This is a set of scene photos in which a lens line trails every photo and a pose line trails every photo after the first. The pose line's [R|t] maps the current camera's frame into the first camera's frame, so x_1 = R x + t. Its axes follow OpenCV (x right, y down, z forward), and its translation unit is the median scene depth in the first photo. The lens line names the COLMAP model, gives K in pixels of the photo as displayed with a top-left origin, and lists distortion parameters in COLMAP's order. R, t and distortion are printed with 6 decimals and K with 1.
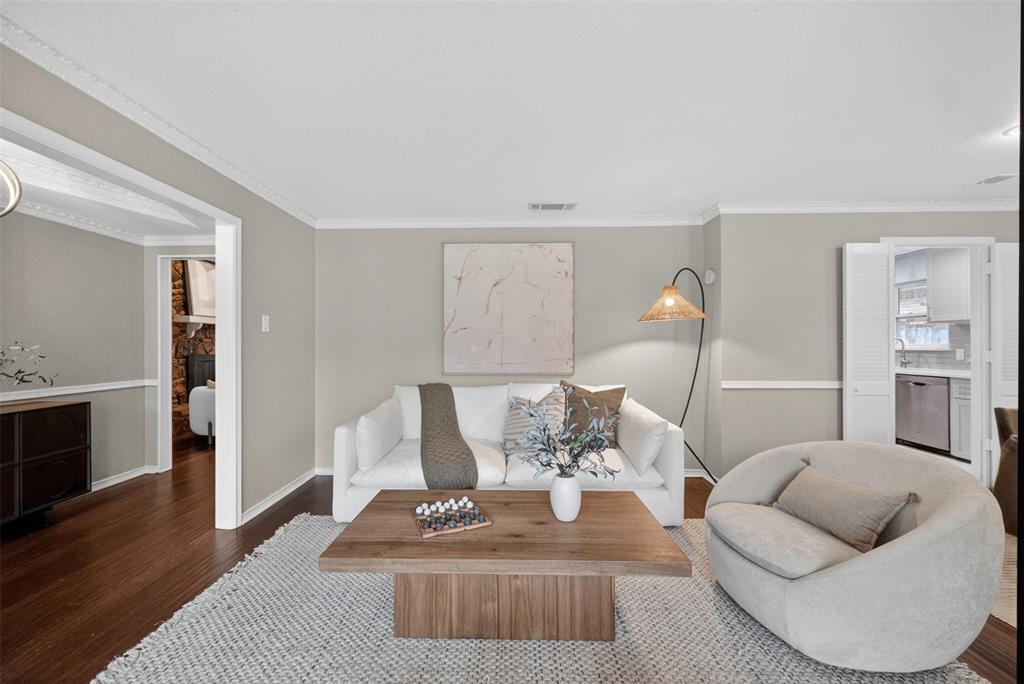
lens RADIAL K [[412.5, 0, 504.5], [0, 412.5, 340.9], [0, 0, 1]] dist [-0.003899, 0.001483]
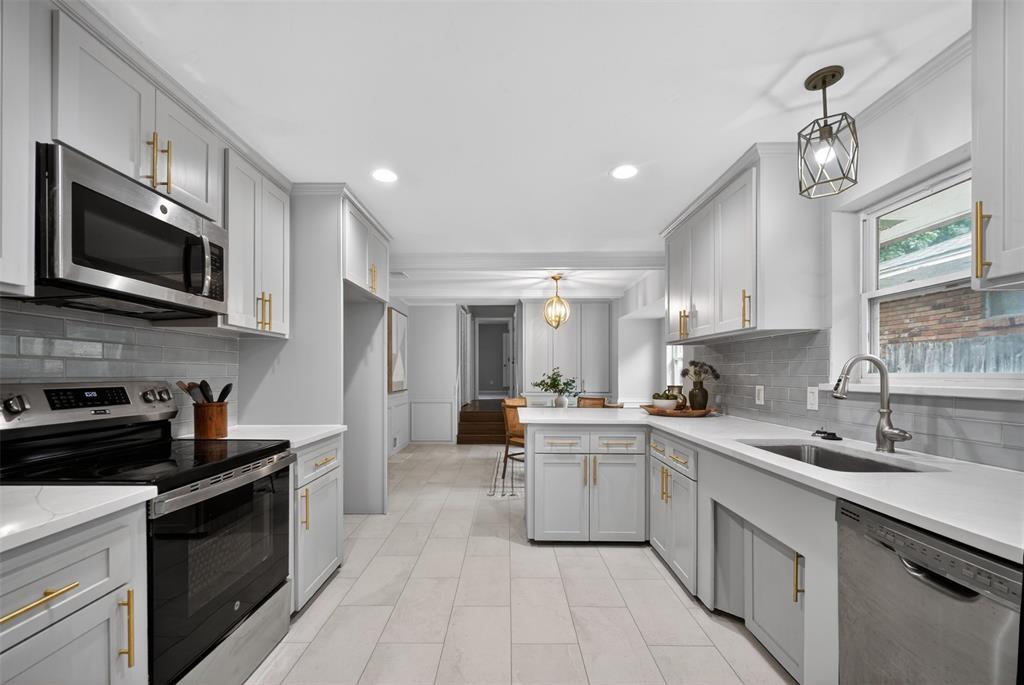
lens RADIAL K [[412.5, 0, 496.8], [0, 412.5, 373.4], [0, 0, 1]] dist [-0.003899, 0.001483]
pose [[0.999861, 0.000277, -0.016680, 1.065771], [-0.000150, 0.999971, 0.007619, 0.005348], [0.016682, -0.007615, 0.999832, 1.070159]]
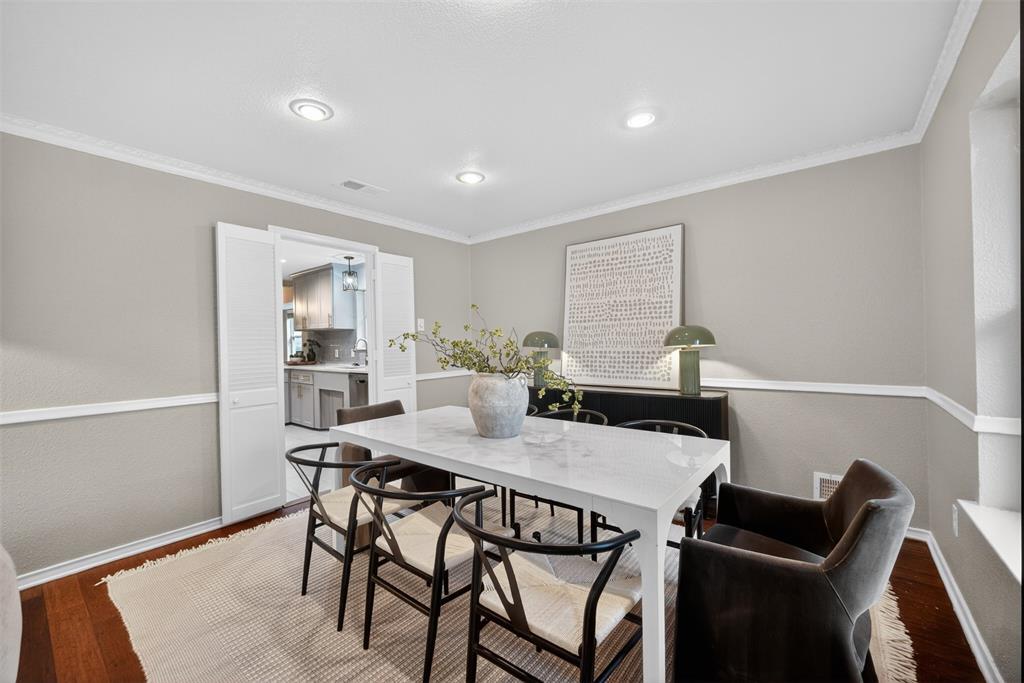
lens RADIAL K [[412.5, 0, 508.6], [0, 412.5, 341.7], [0, 0, 1]] dist [-0.003899, 0.001483]
pose [[0.612835, -0.009767, 0.790150, 0.527619], [0.012650, 0.999917, 0.002549, 0.002825], [-0.790110, 0.008433, 0.612908, 0.052343]]
